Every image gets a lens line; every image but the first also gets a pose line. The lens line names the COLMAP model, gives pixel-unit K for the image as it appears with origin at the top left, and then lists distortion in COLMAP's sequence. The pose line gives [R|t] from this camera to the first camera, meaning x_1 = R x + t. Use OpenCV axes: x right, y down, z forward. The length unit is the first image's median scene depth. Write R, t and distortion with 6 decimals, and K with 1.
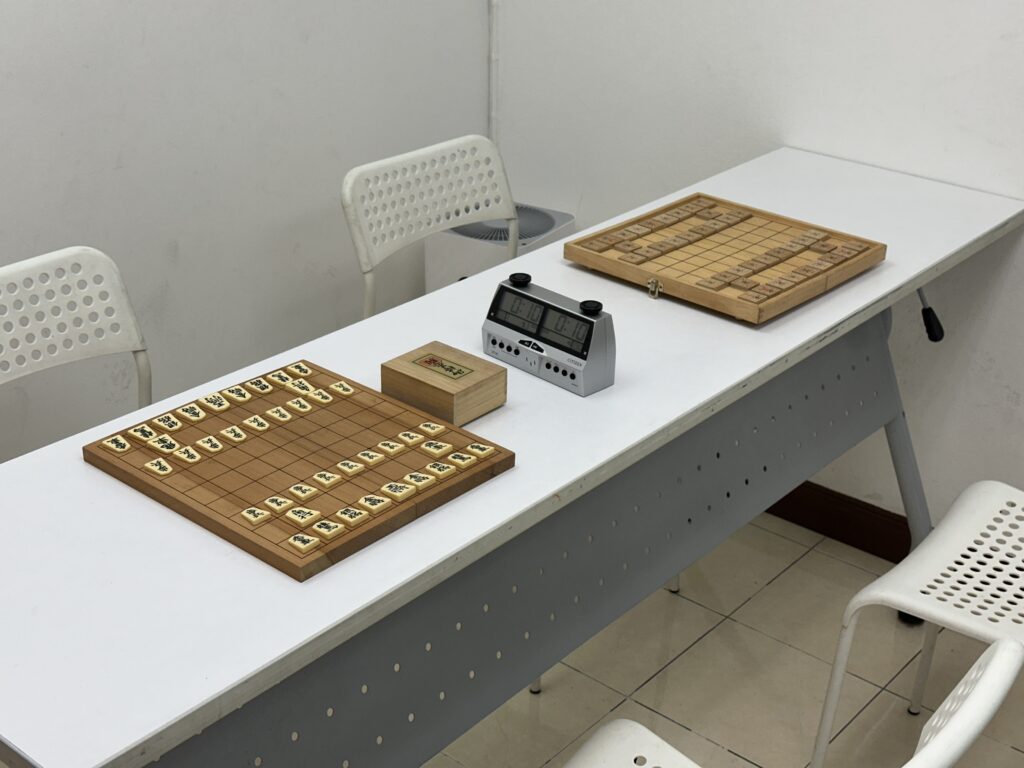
lens RADIAL K [[1415.0, 0, 512.0], [0, 1415.0, 384.0], [0, 0, 1]] dist [0.135651, 0.068067]
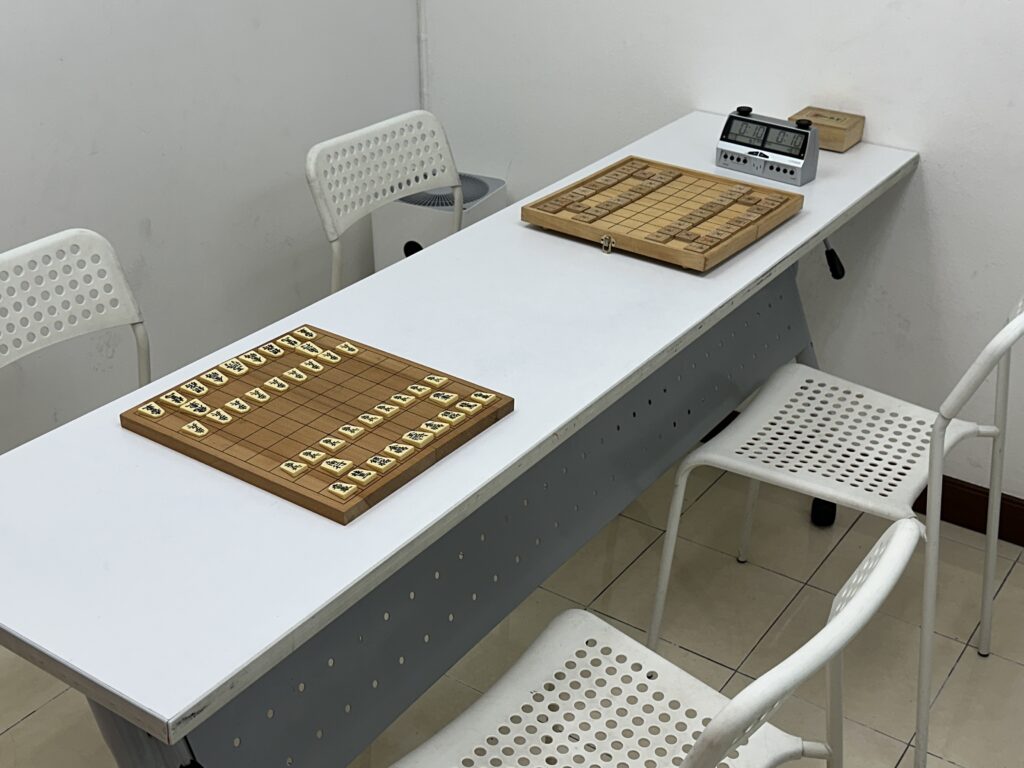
lens RADIAL K [[1275.4, 0, 506.9], [0, 1275.4, 386.6], [0, 0, 1]] dist [0.137732, -0.026325]
pose [[0.995298, -0.055026, 0.079712, -0.075248], [0.051570, 0.997665, 0.044781, -0.005392], [-0.081989, -0.040459, 0.995812, -0.000324]]
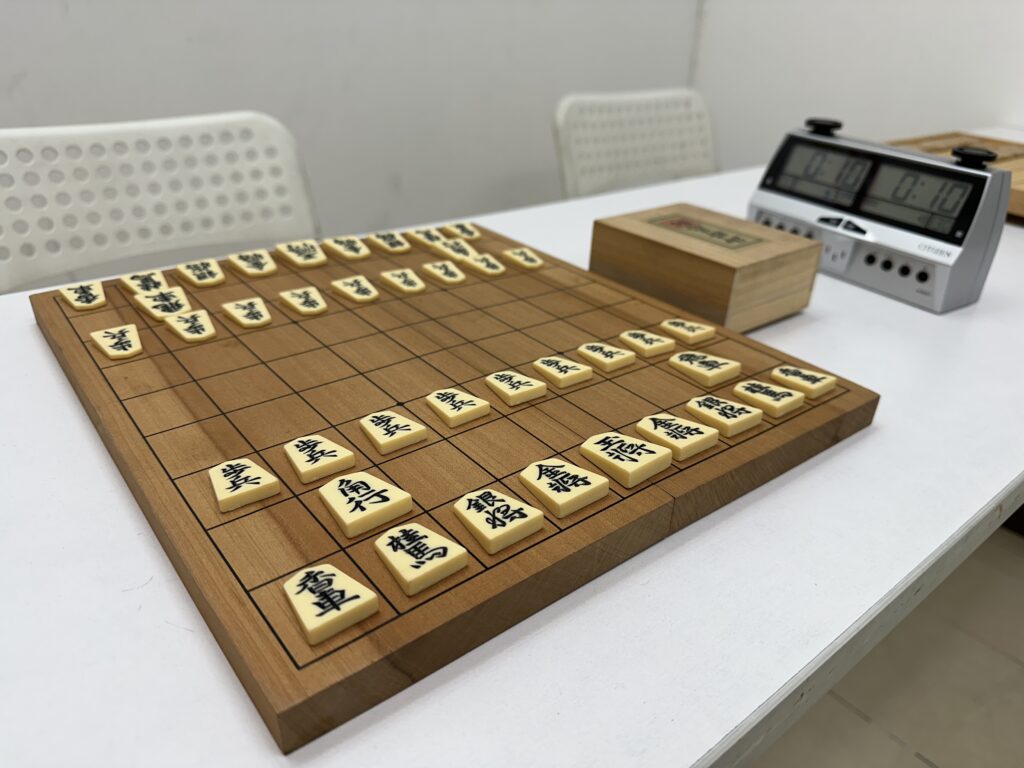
lens RADIAL K [[736.3, 0, 515.4], [0, 736.3, 386.9], [0, 0, 1]] dist [0.100647, -0.217292]
pose [[0.982893, 0.104428, -0.151713, -0.069117], [-0.099832, 0.994293, 0.037625, 0.044142], [0.154776, -0.021836, 0.987708, 0.676527]]
